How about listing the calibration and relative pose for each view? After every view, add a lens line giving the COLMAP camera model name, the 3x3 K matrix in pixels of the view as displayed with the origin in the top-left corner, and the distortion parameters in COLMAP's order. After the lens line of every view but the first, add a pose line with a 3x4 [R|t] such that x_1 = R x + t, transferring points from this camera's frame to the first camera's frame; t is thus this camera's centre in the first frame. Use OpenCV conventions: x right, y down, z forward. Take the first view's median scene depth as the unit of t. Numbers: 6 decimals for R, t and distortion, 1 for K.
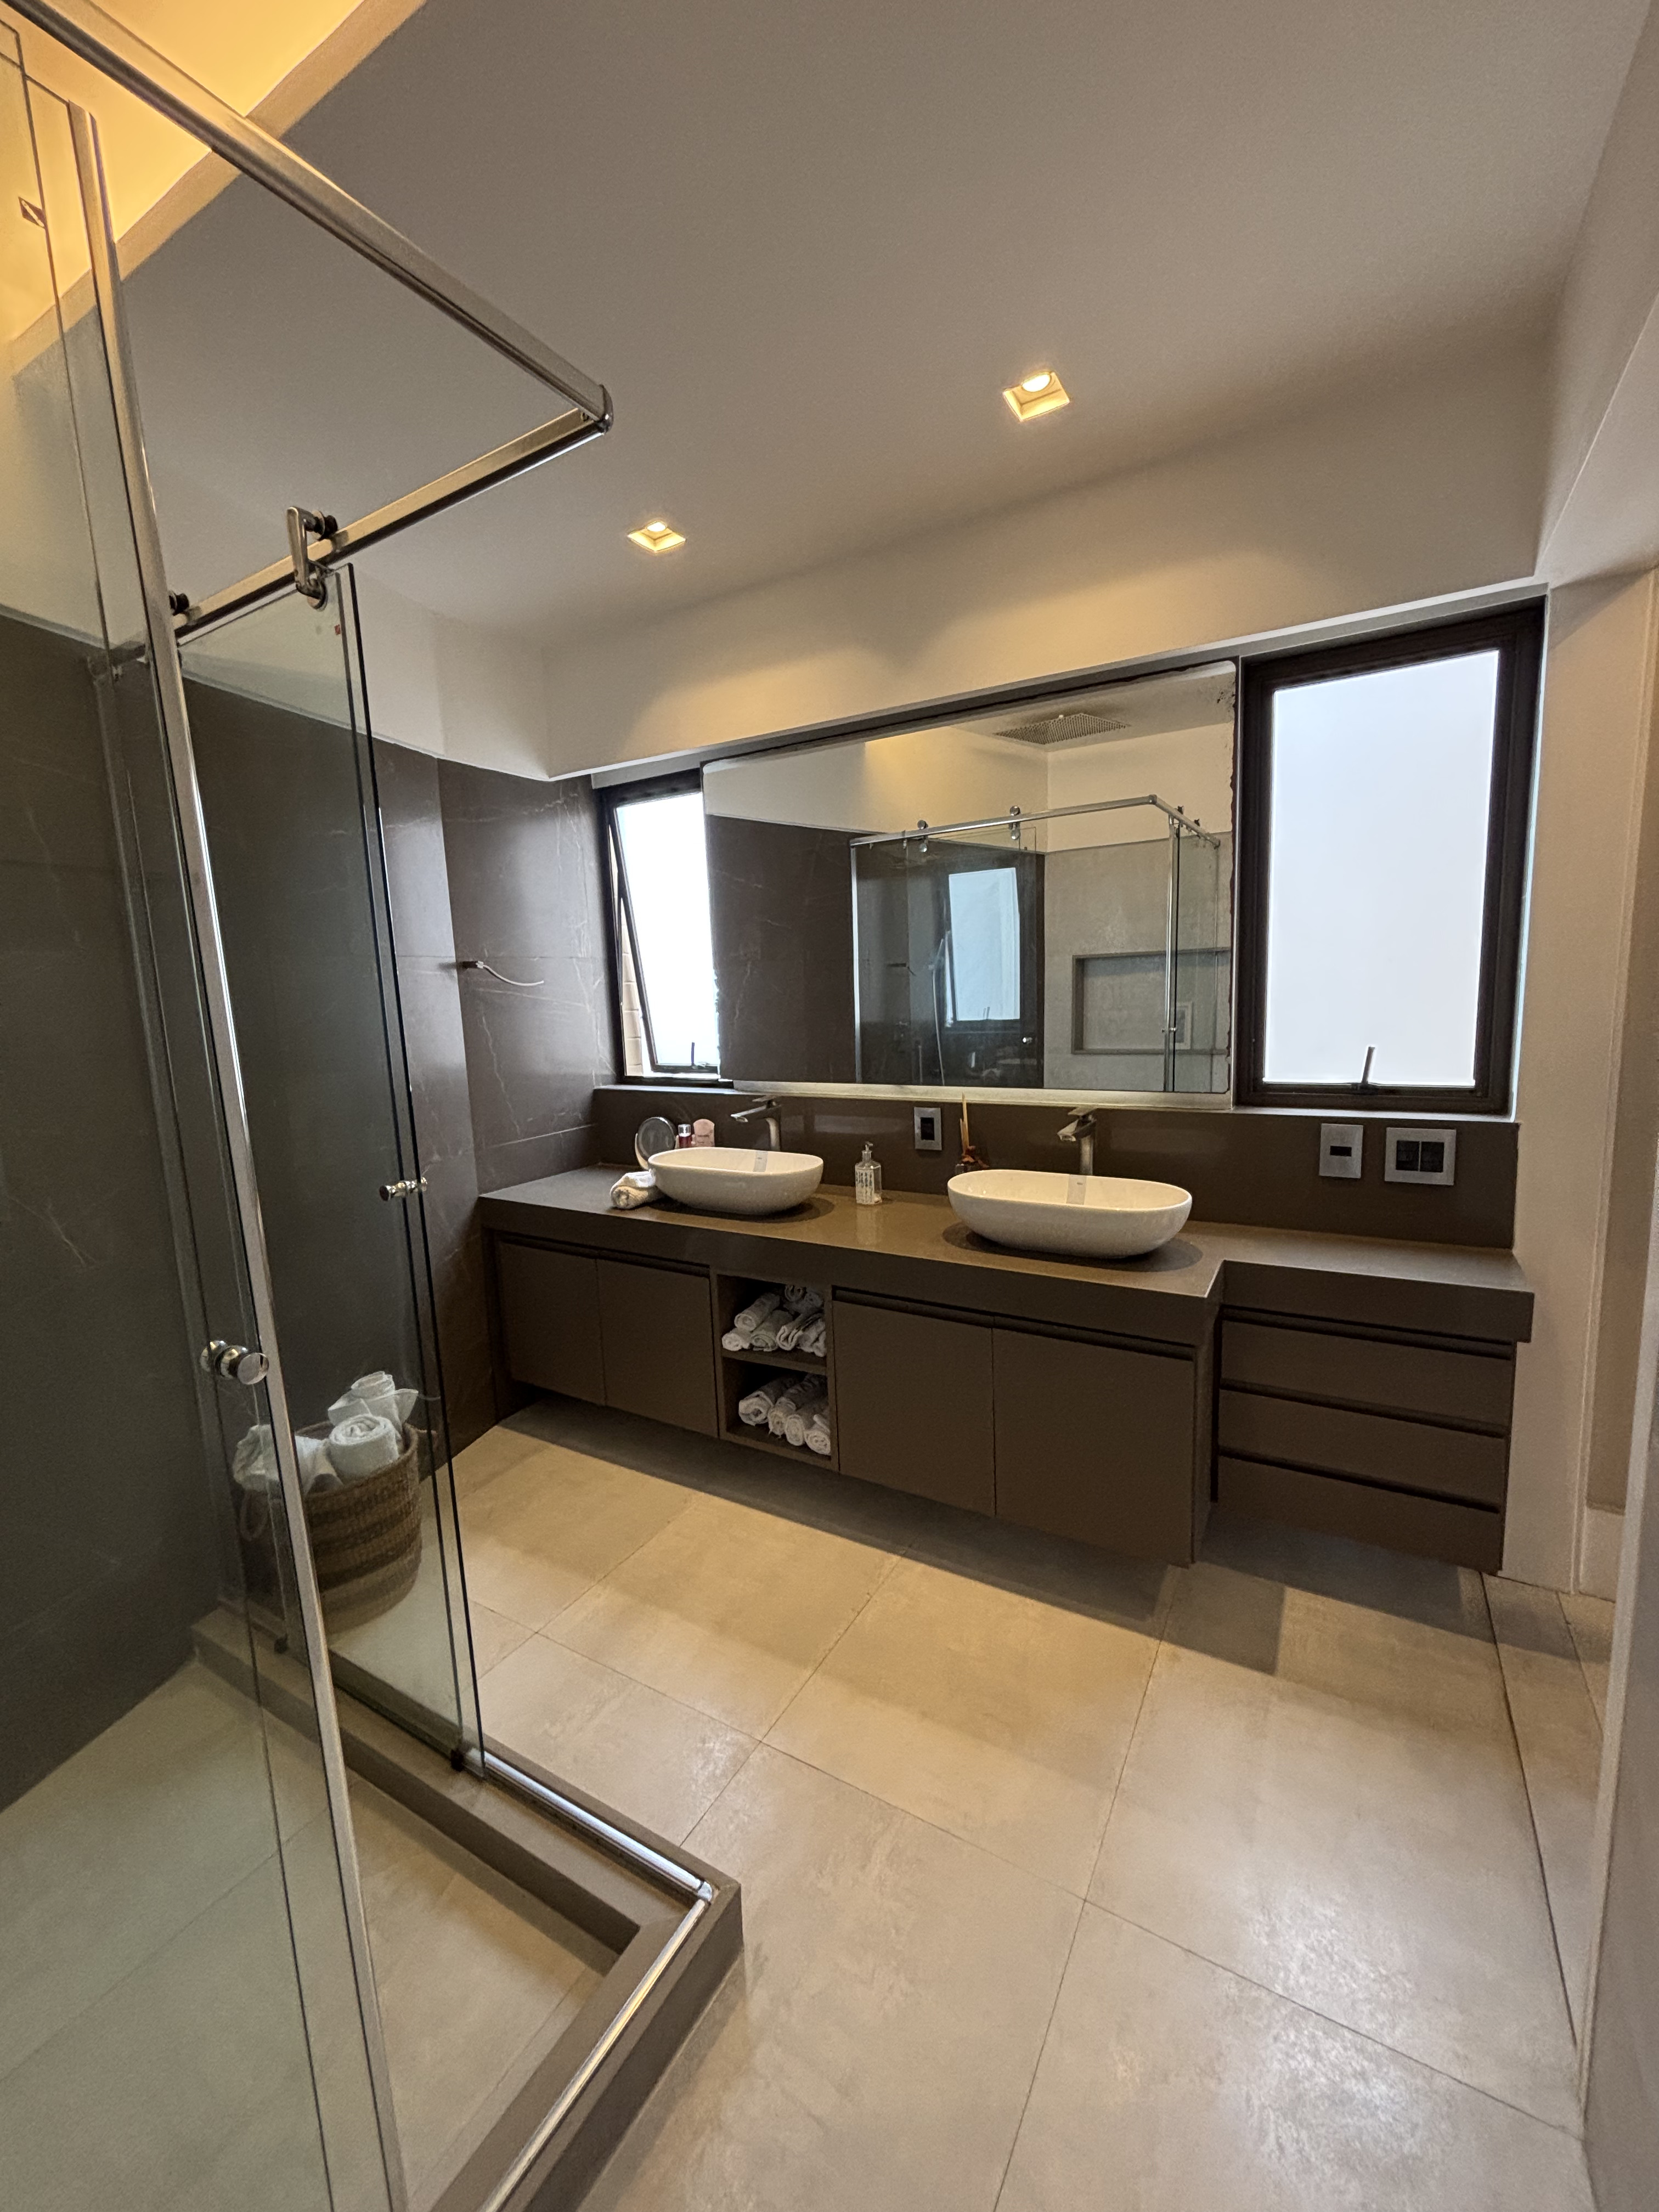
lens RADIAL K [[891.5, 0, 829.5], [0, 891.5, 1106.0], [0, 0, 1]] dist [0.001079, 0.000171]
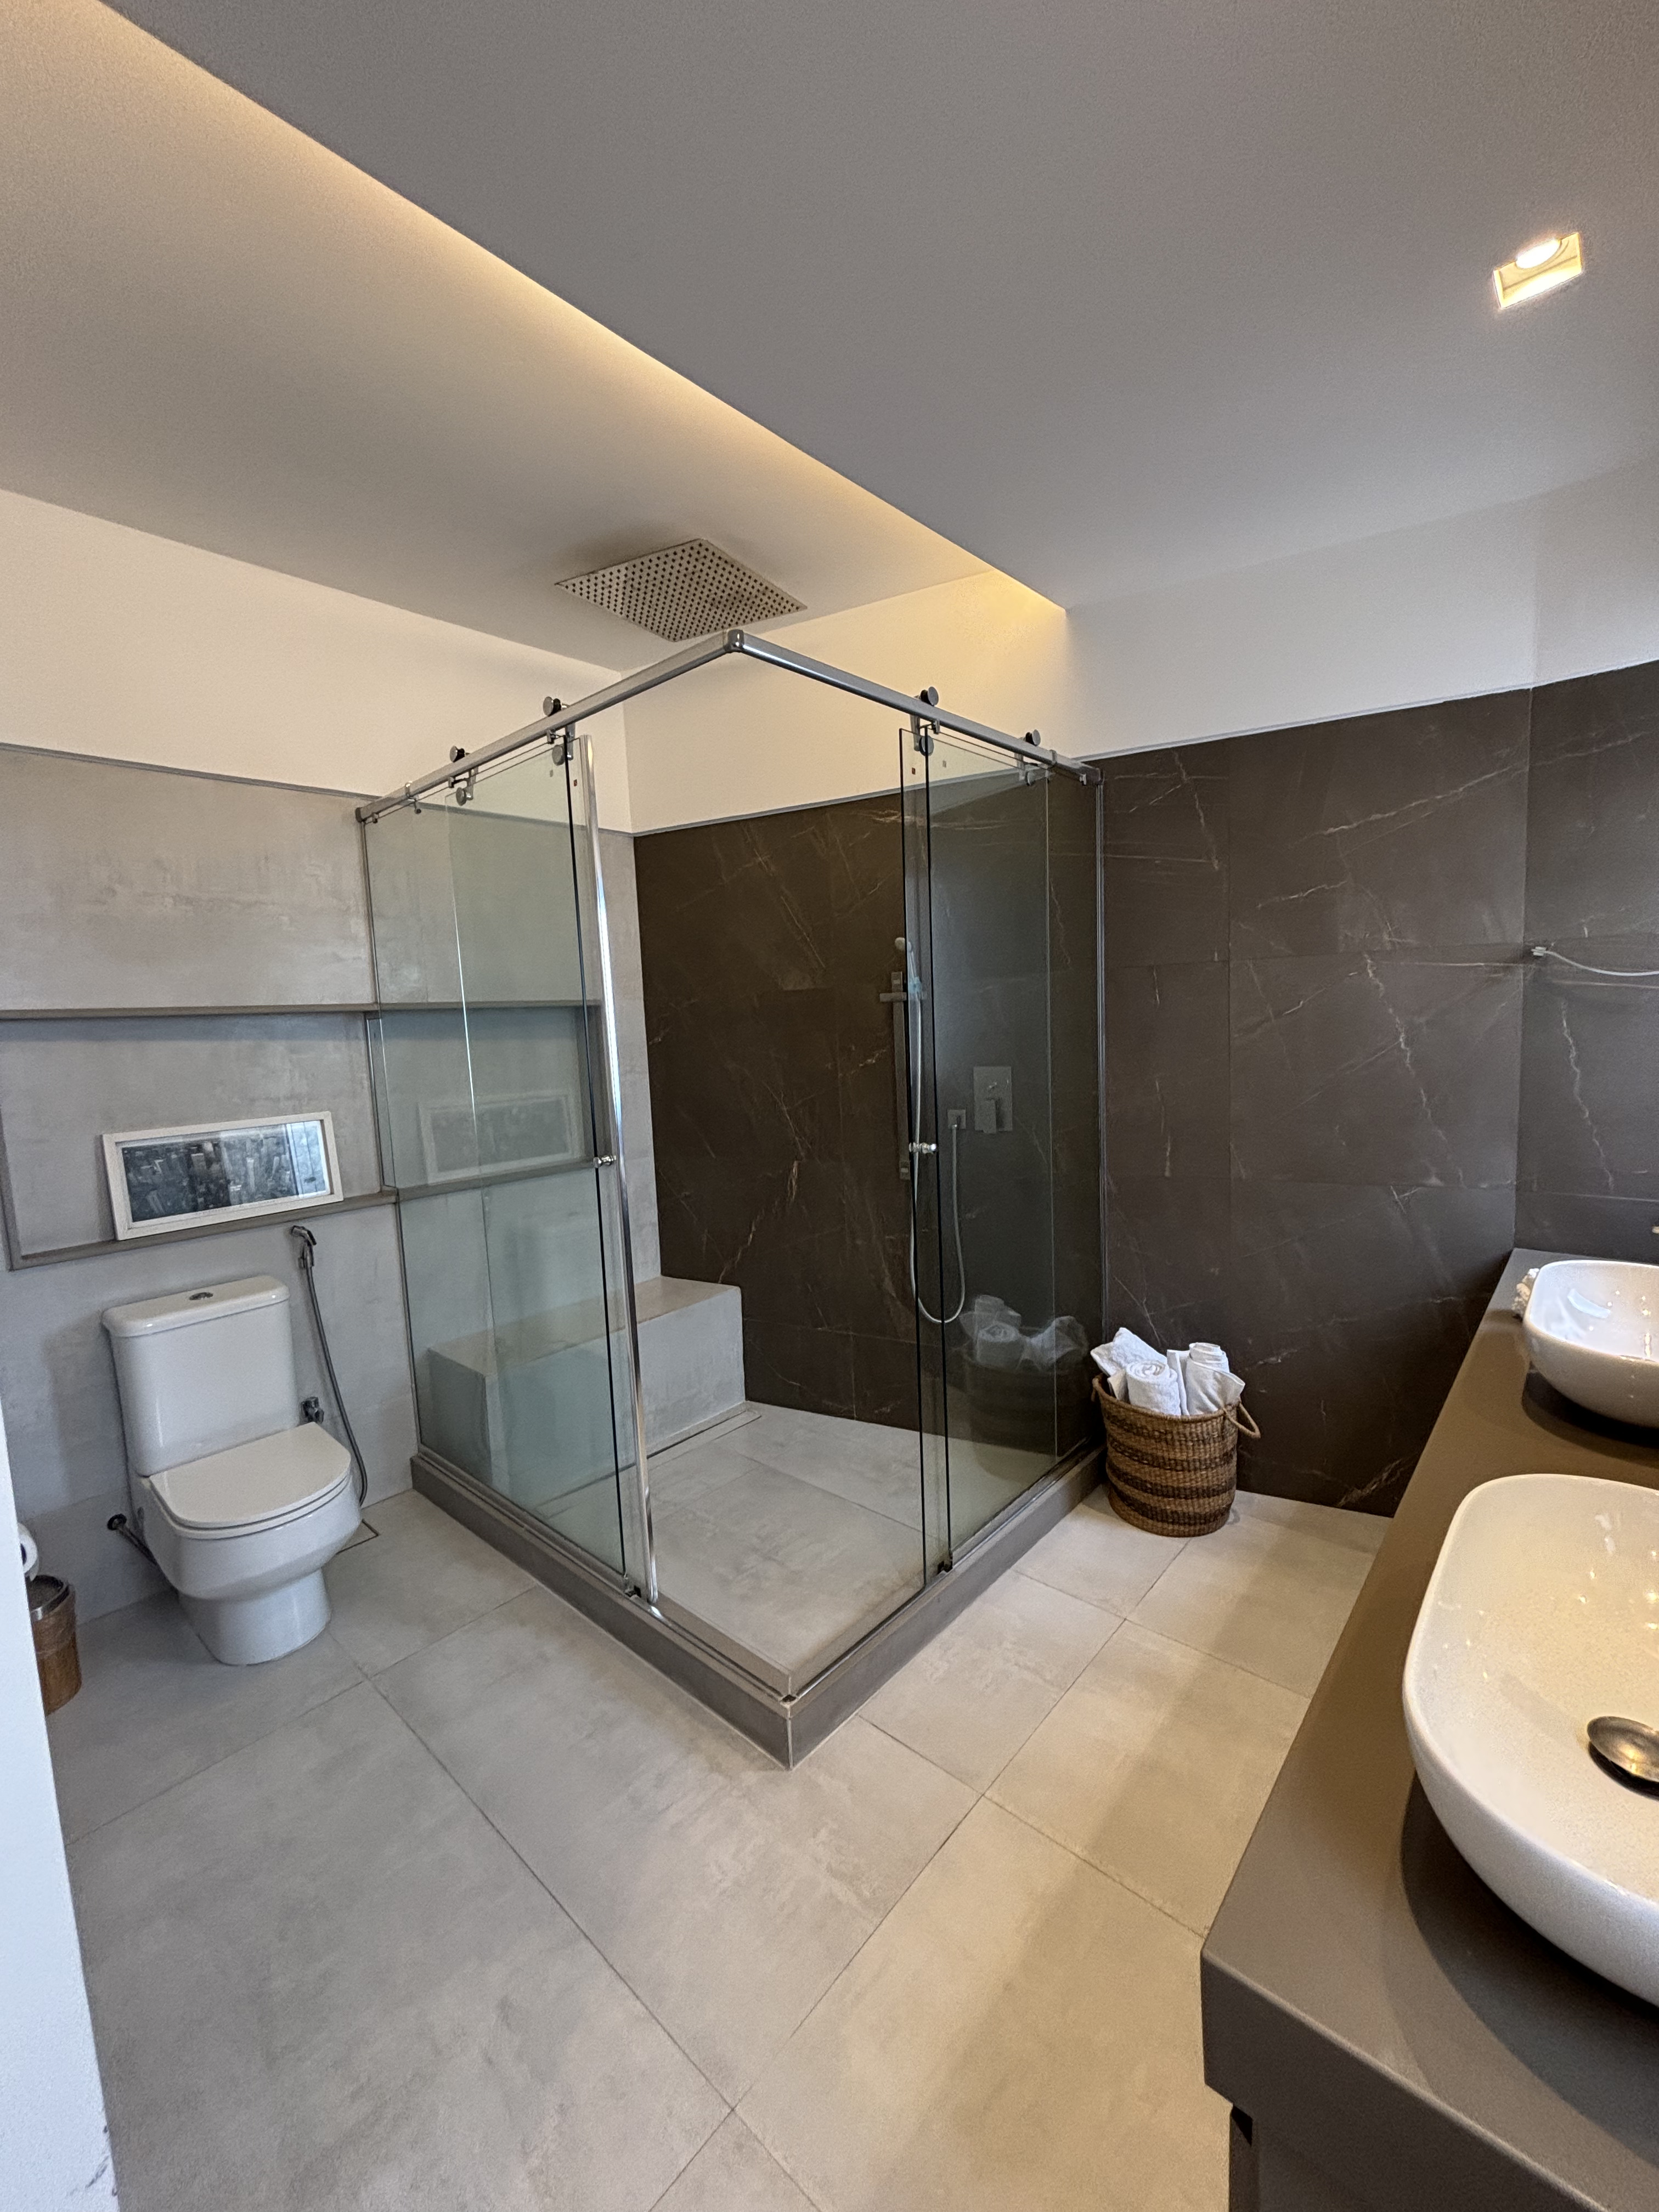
lens RADIAL K [[893.7, 0, 830.2], [0, 893.7, 1102.1], [0, 0, 1]] dist [-0.000618, 0.000185]
pose [[-0.203292, 0.144914, -0.968335, 0.693578], [-0.083686, 0.982796, 0.164647, -0.152770], [0.975535, 0.114508, -0.187667, 0.826419]]
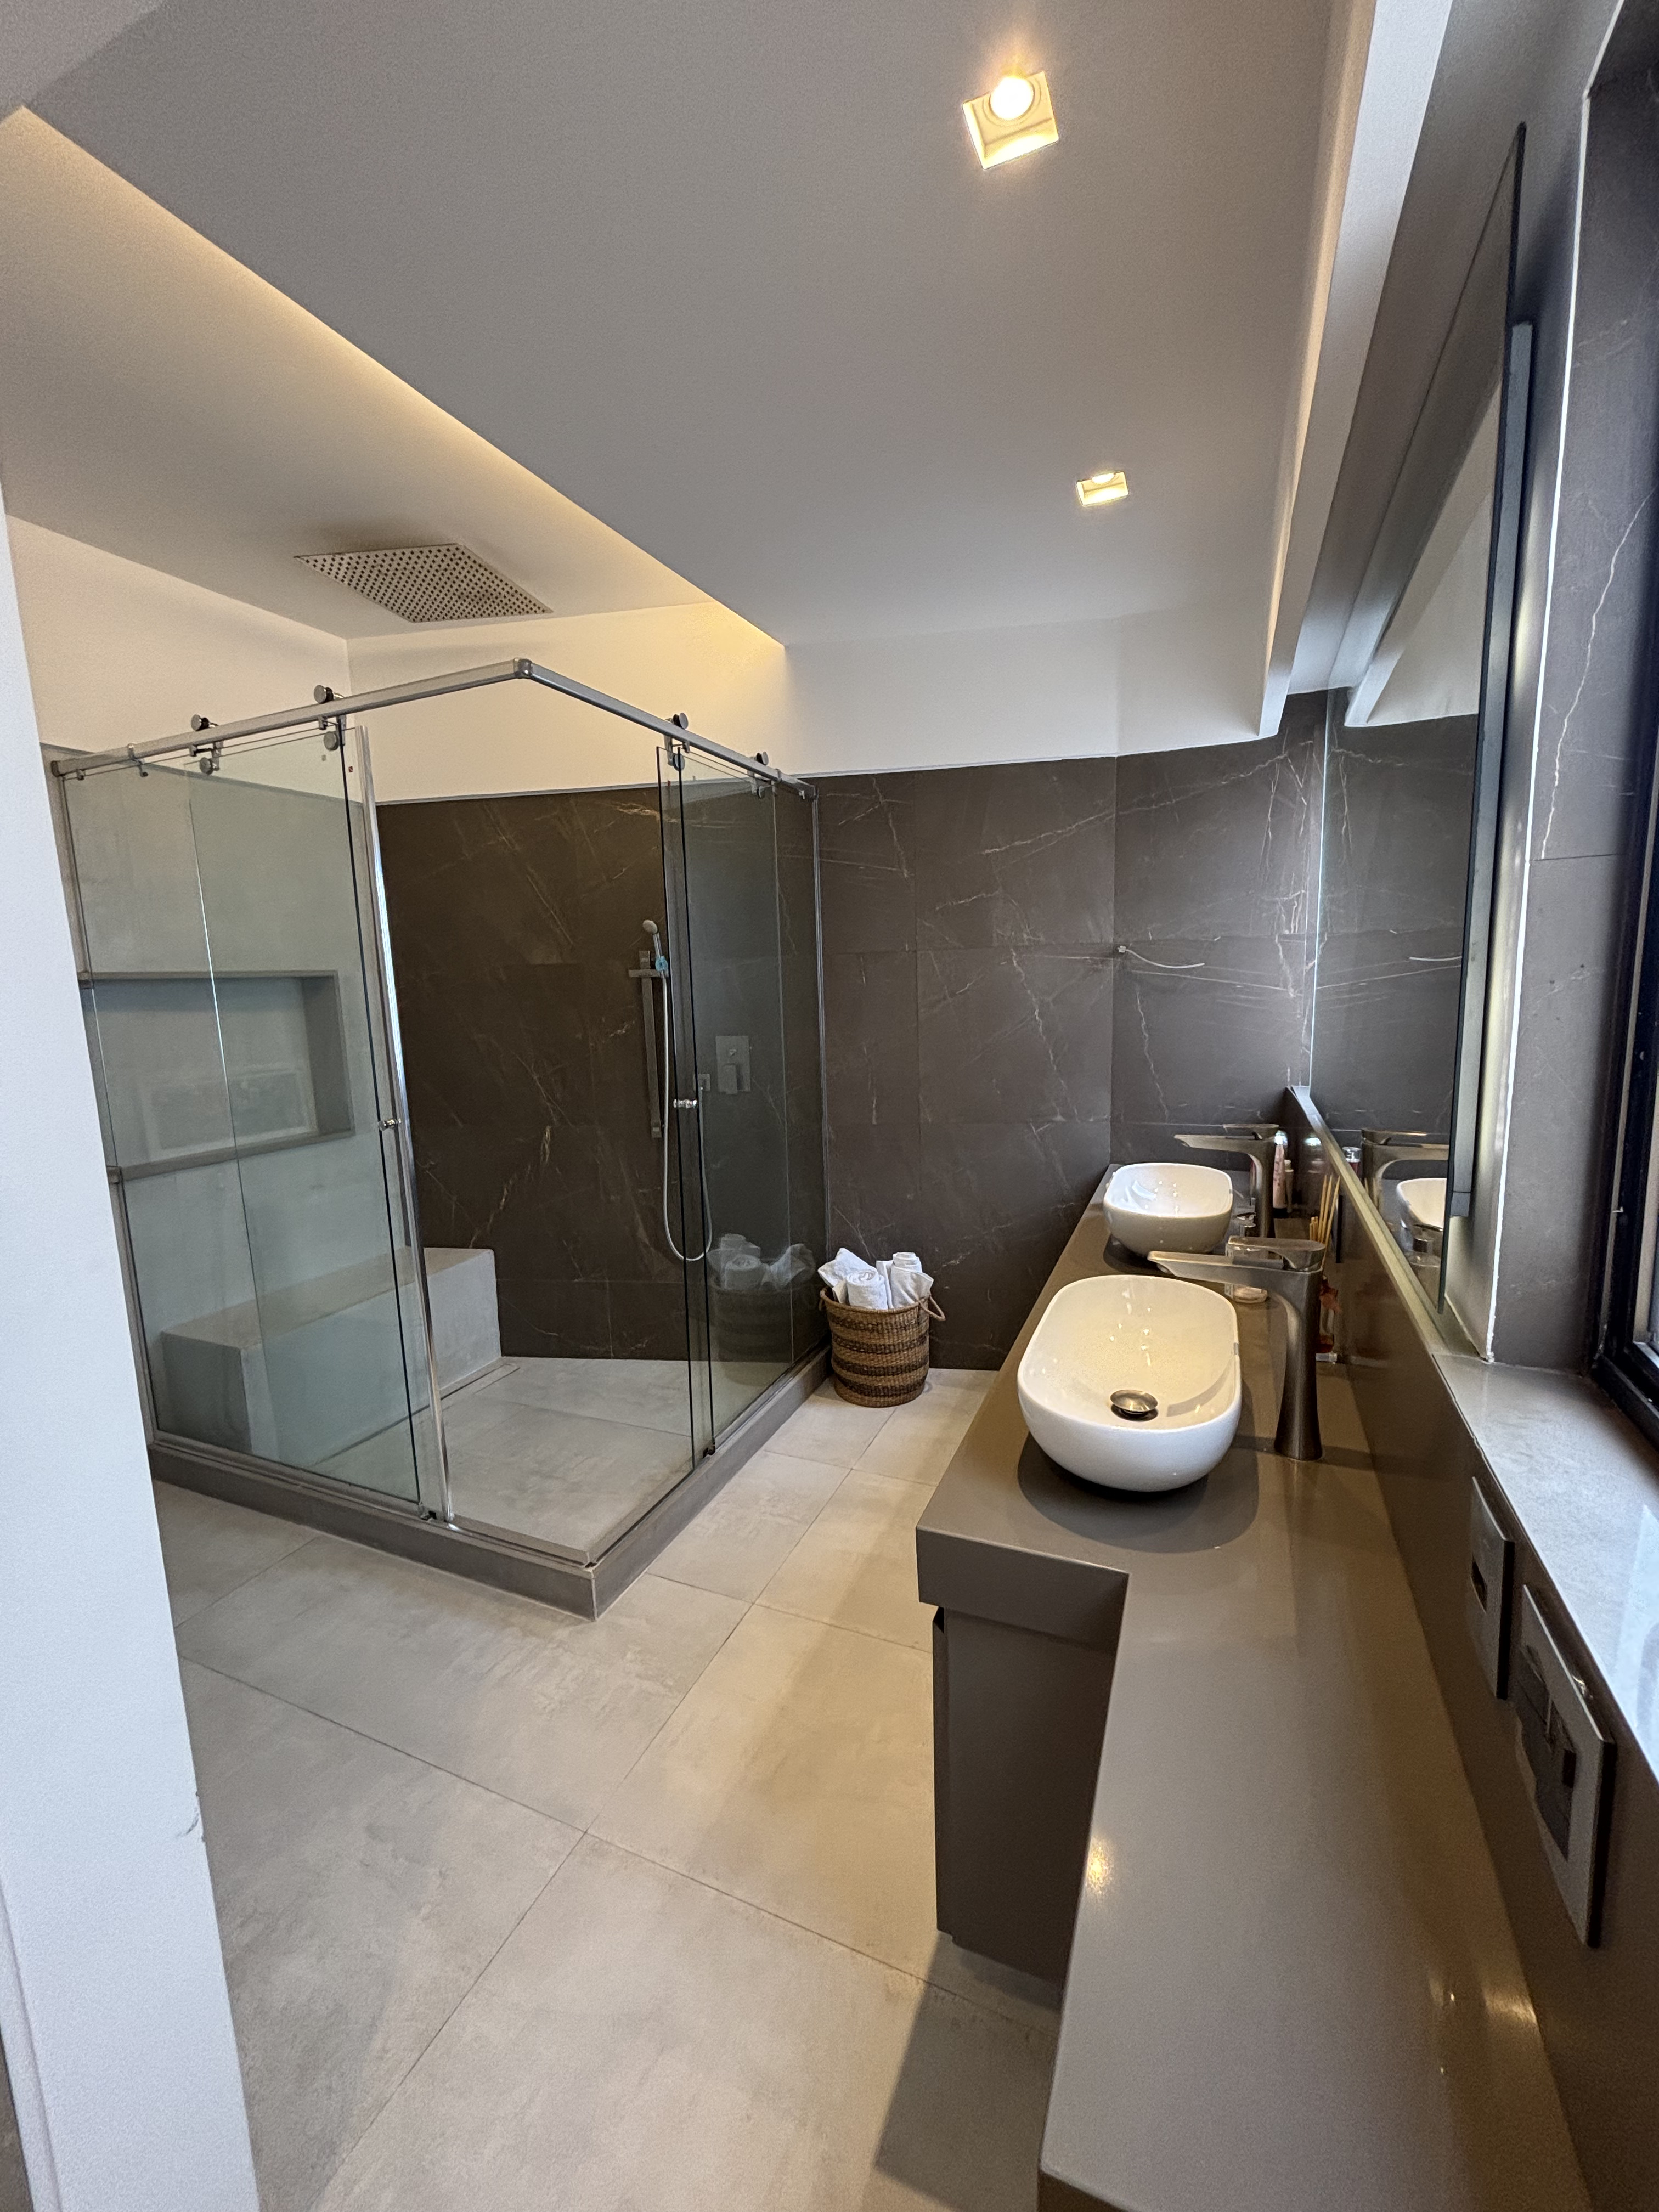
lens RADIAL K [[893.7, 0, 830.2], [0, 893.7, 1102.1], [0, 0, 1]] dist [-0.000618, 0.000185]
pose [[0.118793, 0.173430, -0.977655, 0.910686], [-0.111956, 0.980688, 0.160364, -0.161417], [0.986587, 0.090405, 0.135916, 0.772914]]
